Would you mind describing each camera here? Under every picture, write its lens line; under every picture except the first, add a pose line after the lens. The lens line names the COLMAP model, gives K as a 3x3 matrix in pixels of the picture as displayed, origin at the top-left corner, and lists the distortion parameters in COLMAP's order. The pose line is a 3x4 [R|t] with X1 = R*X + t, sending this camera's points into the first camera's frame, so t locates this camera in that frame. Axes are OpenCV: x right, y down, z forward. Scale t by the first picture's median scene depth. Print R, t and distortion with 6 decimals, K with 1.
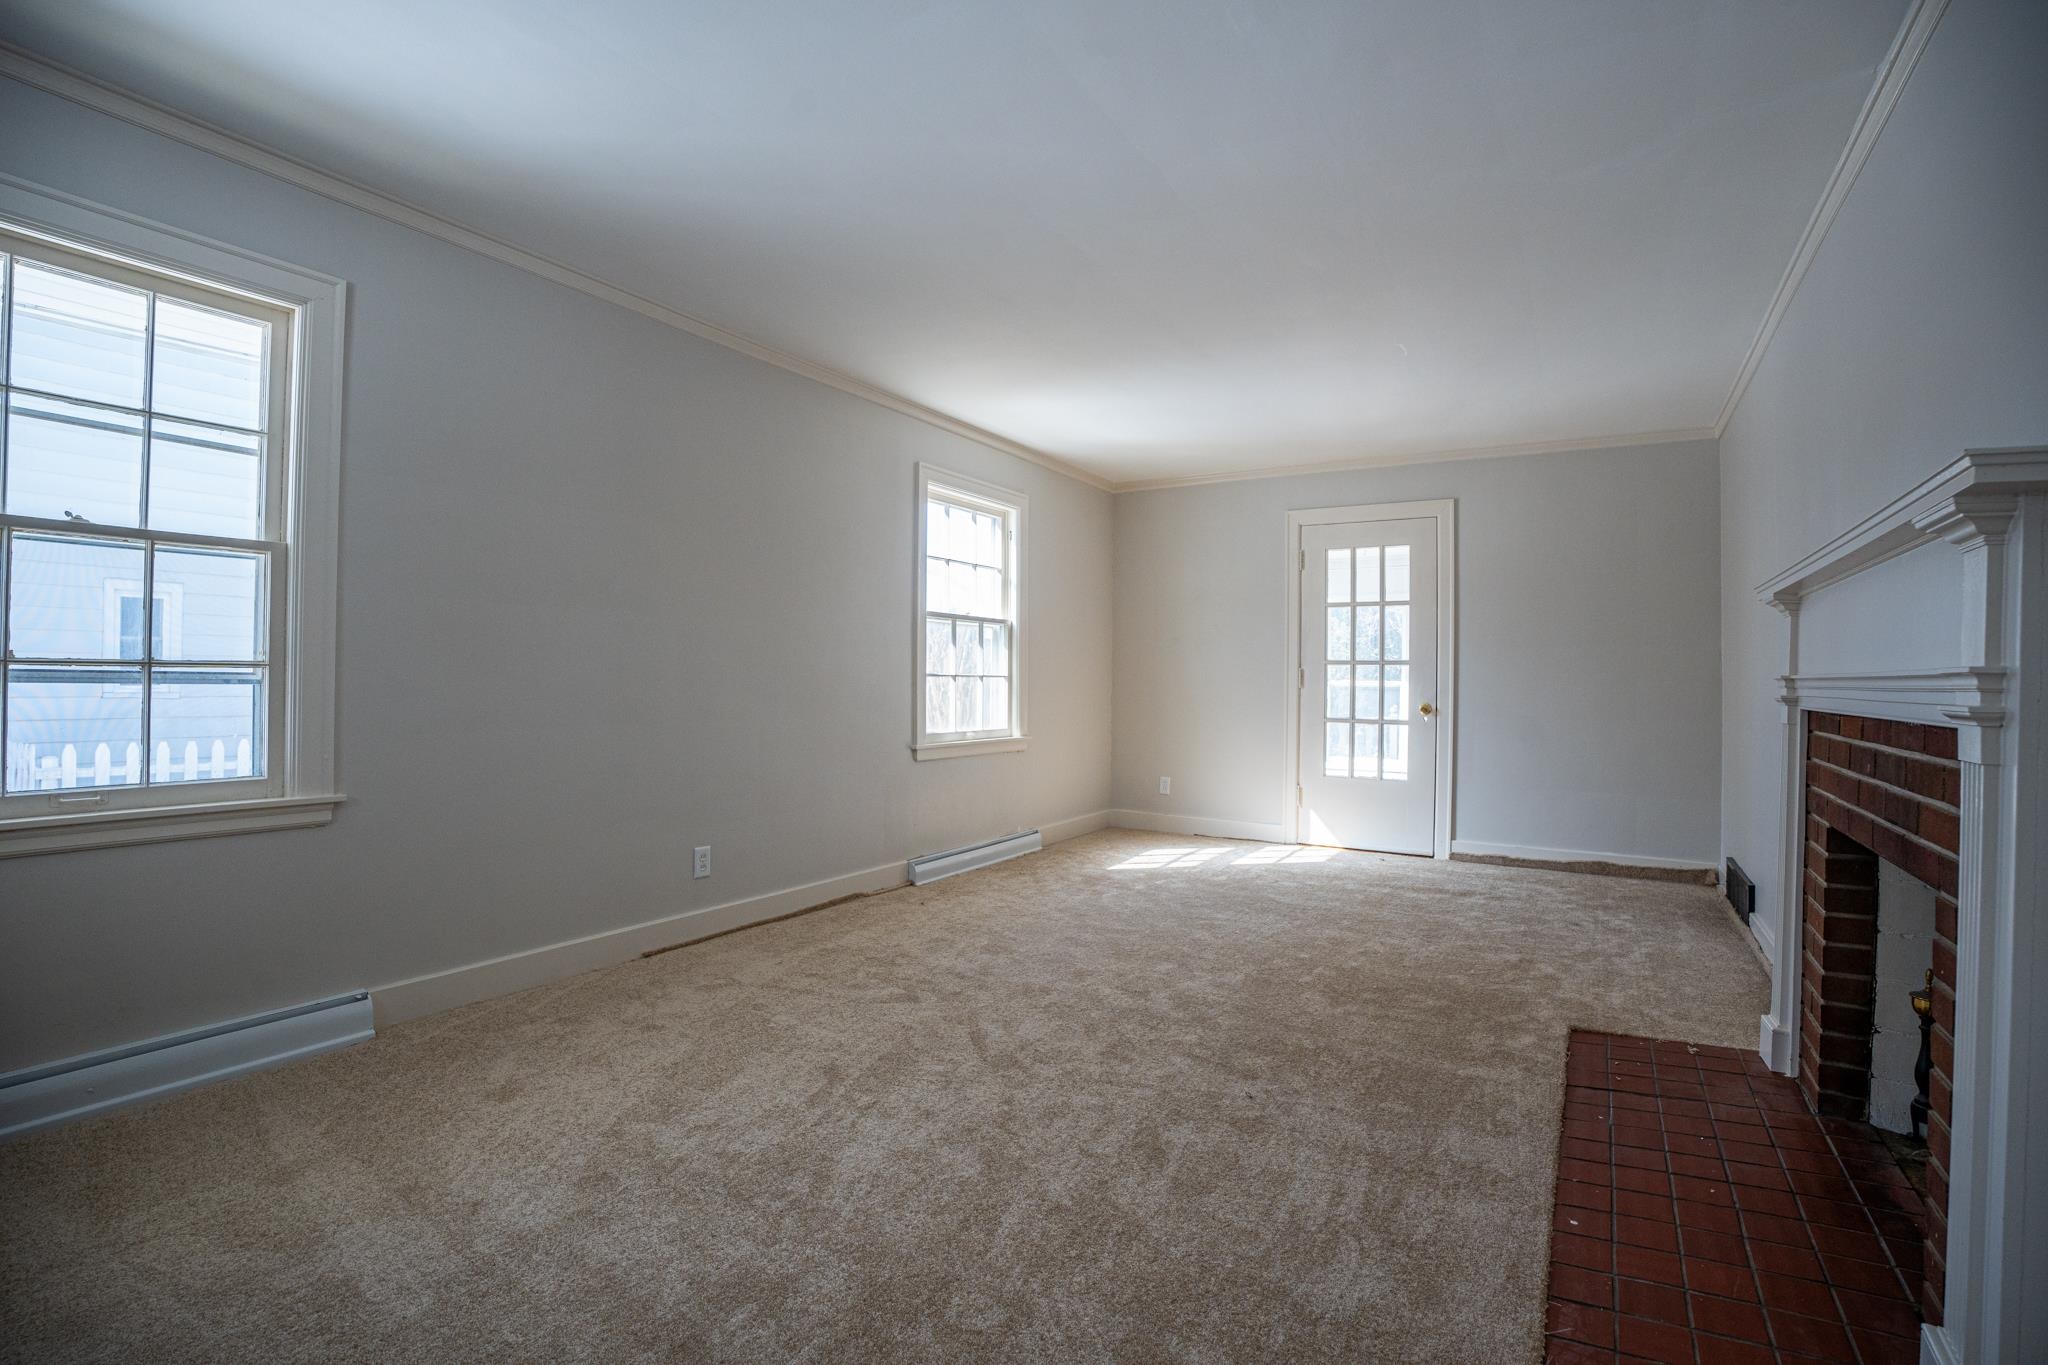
lens RADIAL K [[930.8, 0, 1024.0], [0, 930.8, 682.5], [0, 0, 1]] dist [-0.067074, 0.018153]
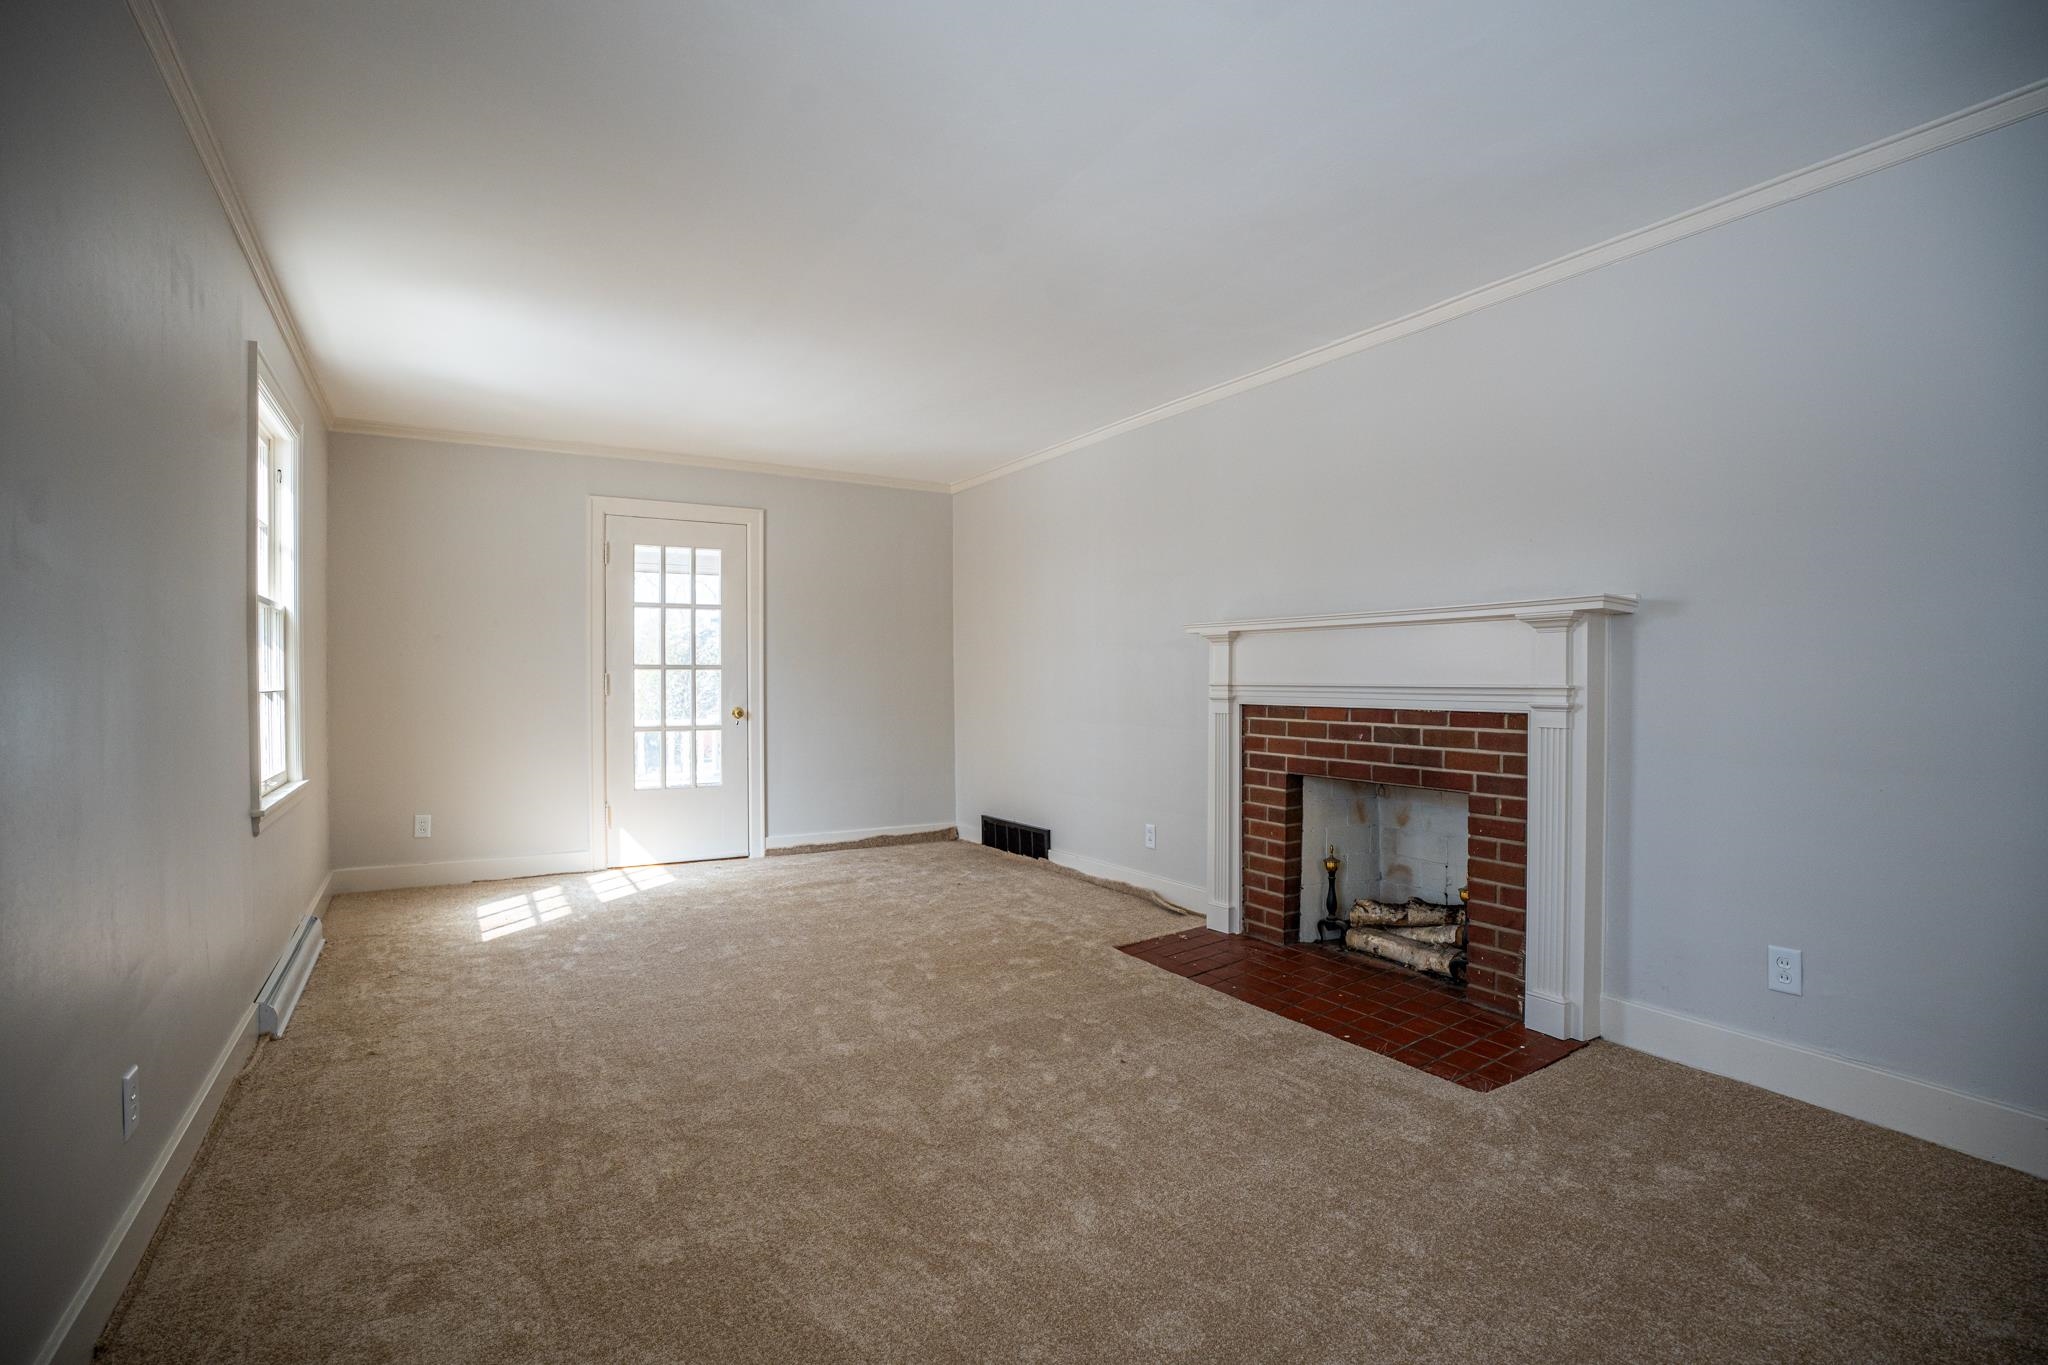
lens RADIAL K [[957.1, 0, 1024.0], [0, 957.1, 682.5], [0, 0, 1]] dist [-0.090684, 0.036258]
pose [[0.456057, -0.016556, 0.889796, -0.365137], [0.011099, 0.999855, 0.012915, -0.015268], [-0.889881, 0.003986, 0.456175, 0.249882]]
